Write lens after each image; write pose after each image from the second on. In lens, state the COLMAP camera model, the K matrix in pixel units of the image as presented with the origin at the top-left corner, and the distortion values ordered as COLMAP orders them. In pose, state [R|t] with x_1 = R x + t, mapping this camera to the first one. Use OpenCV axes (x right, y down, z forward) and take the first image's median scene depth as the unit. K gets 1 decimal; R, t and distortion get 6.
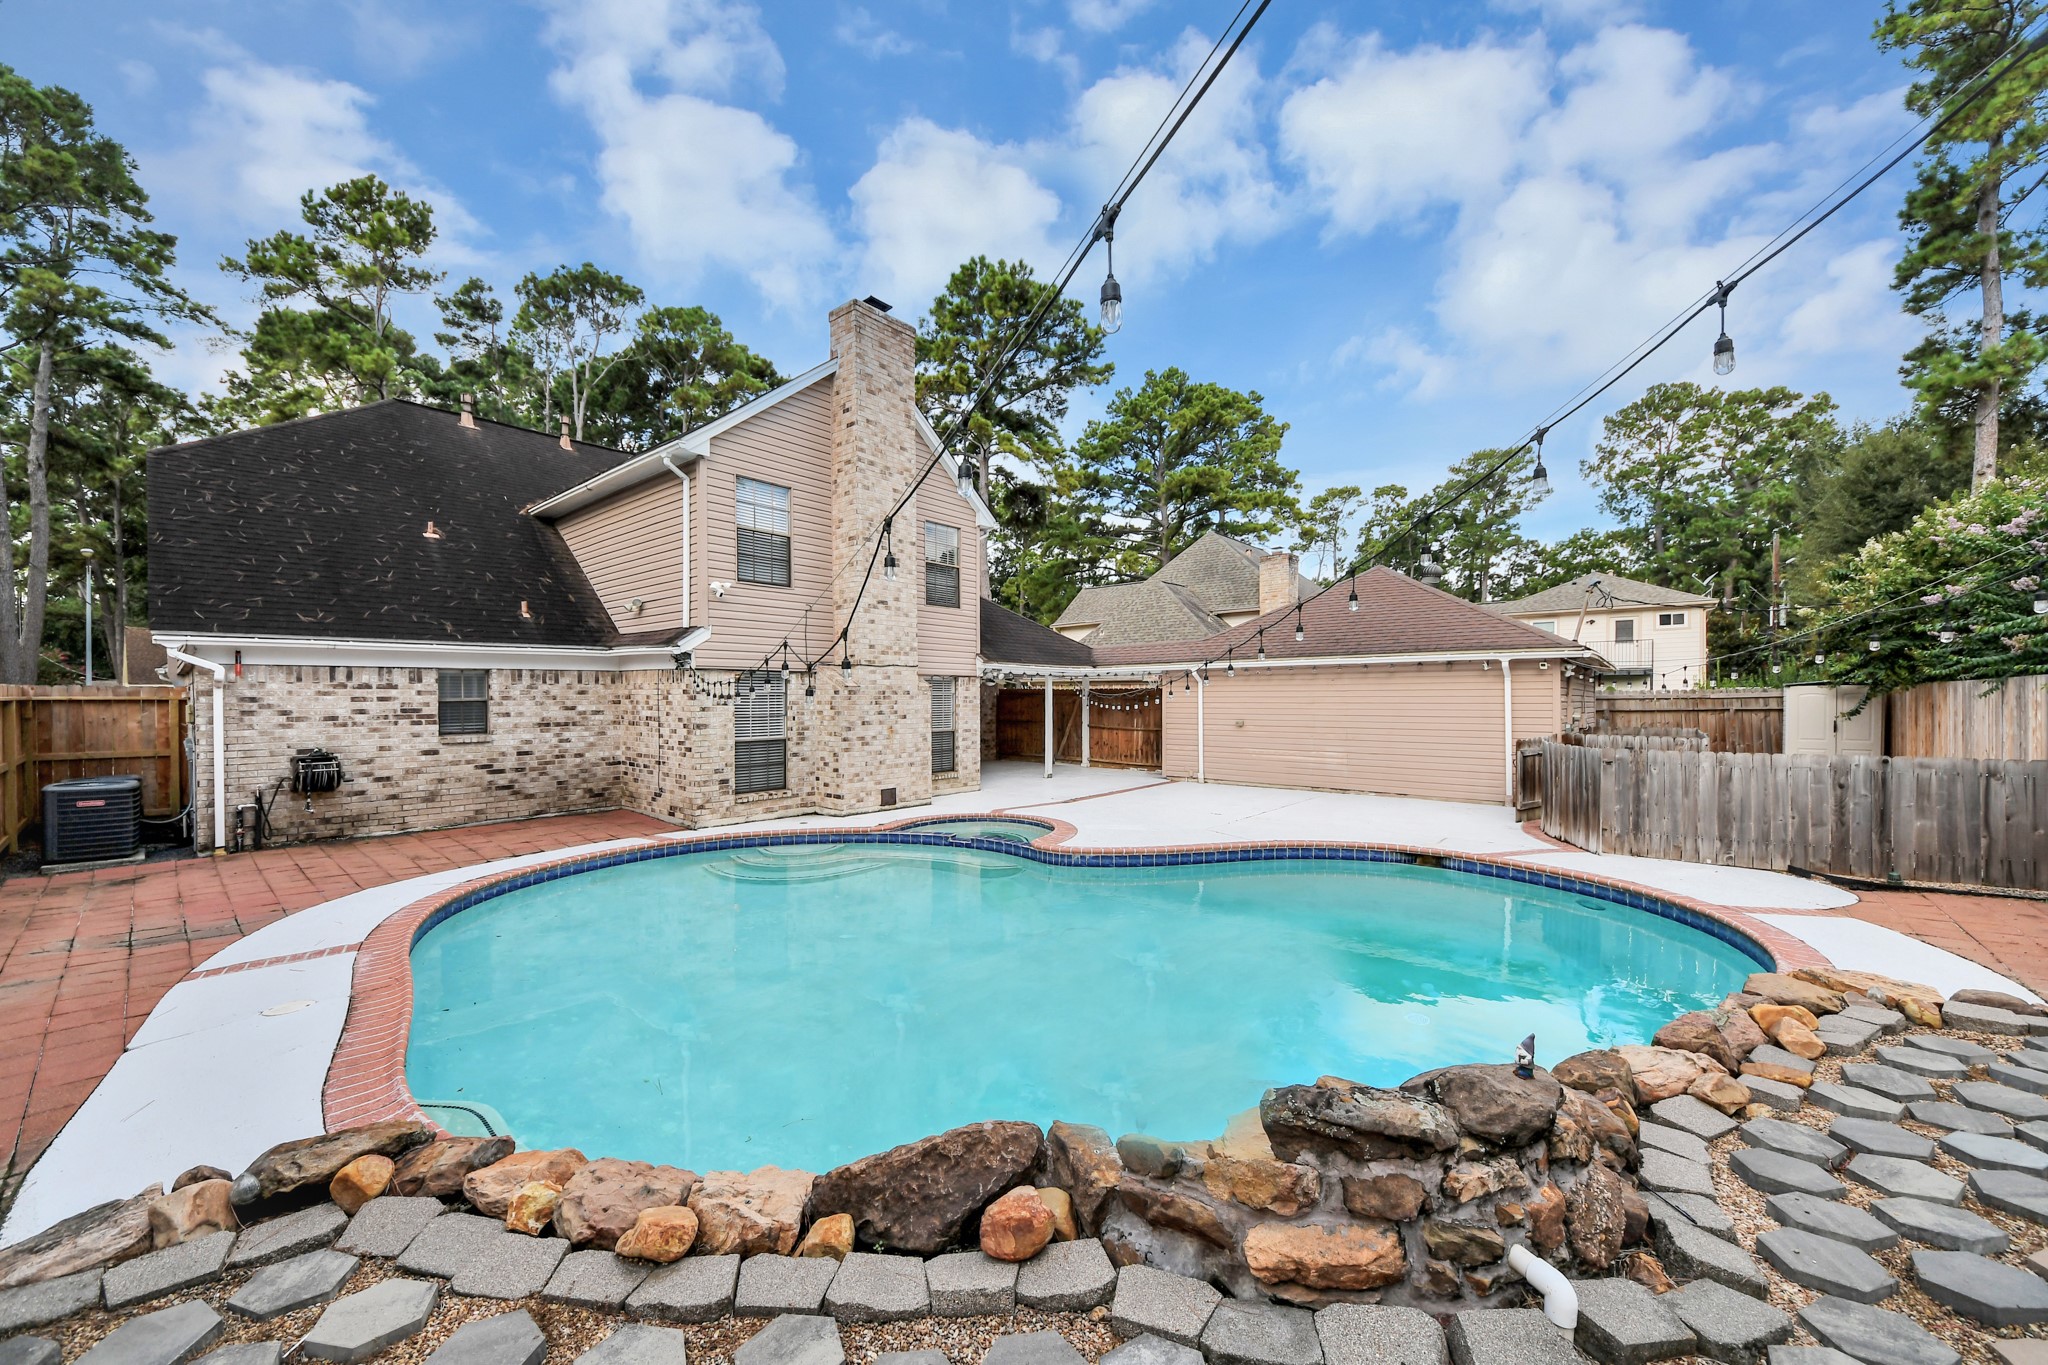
lens RADIAL K [[741.6, 0, 1039.0], [0, 741.6, 691.3], [0, 0, 1]] dist [0.023577, -0.016672]
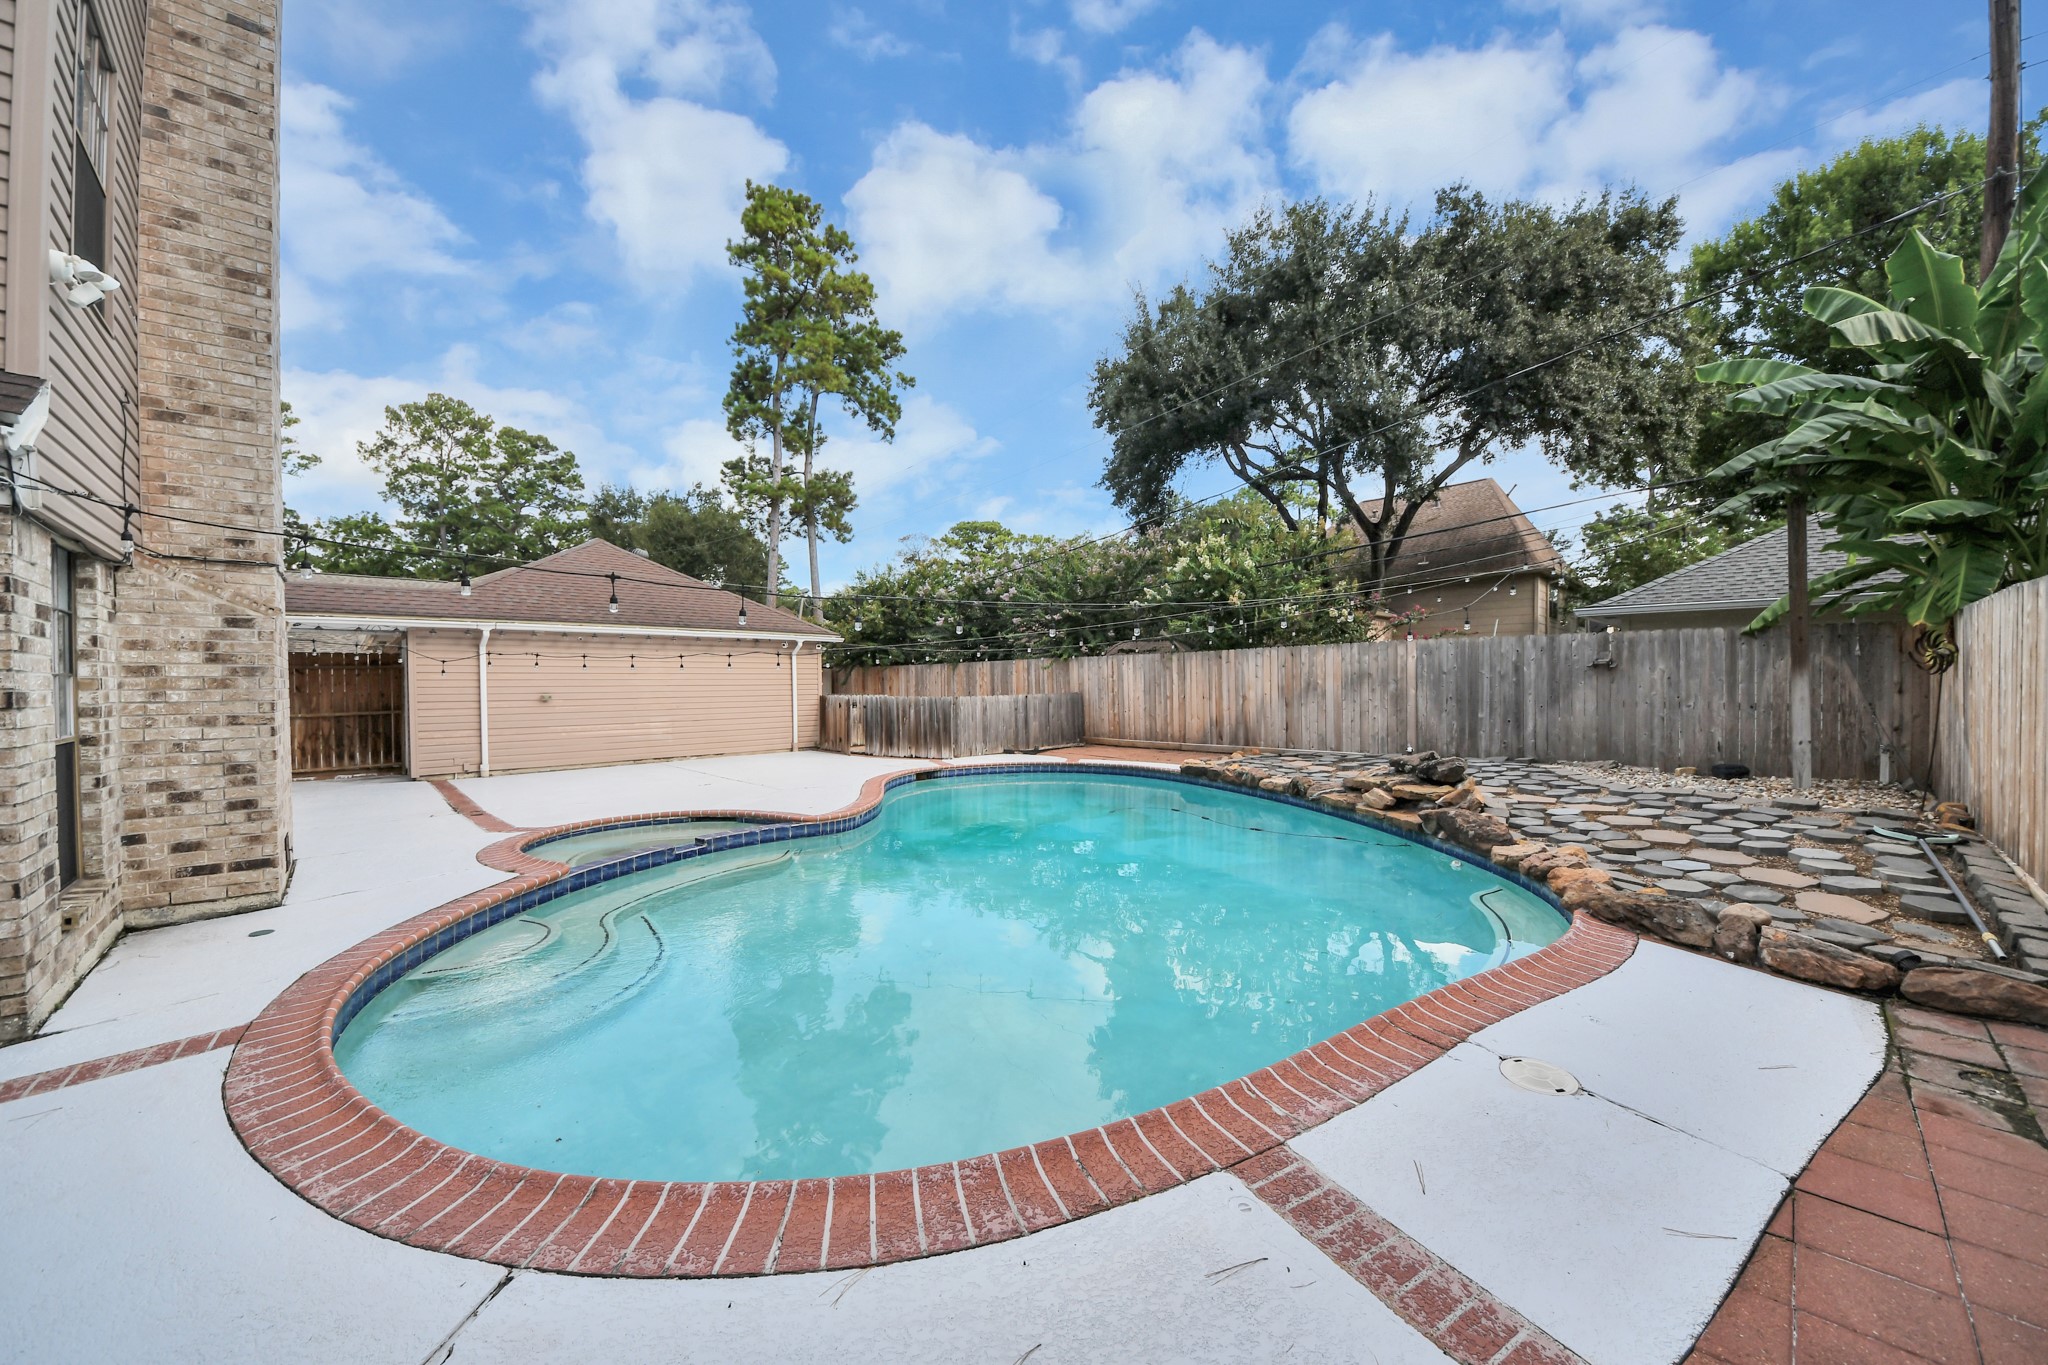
lens RADIAL K [[716.6, 0, 998.0], [0, 716.6, 687.5], [0, 0, 1]] dist [0.000269, -0.007705]
pose [[0.127020, -0.004867, 0.991888, -0.500148], [-0.001969, 0.999985, 0.005159, 0.028235], [-0.991898, -0.002609, 0.127009, 0.412797]]
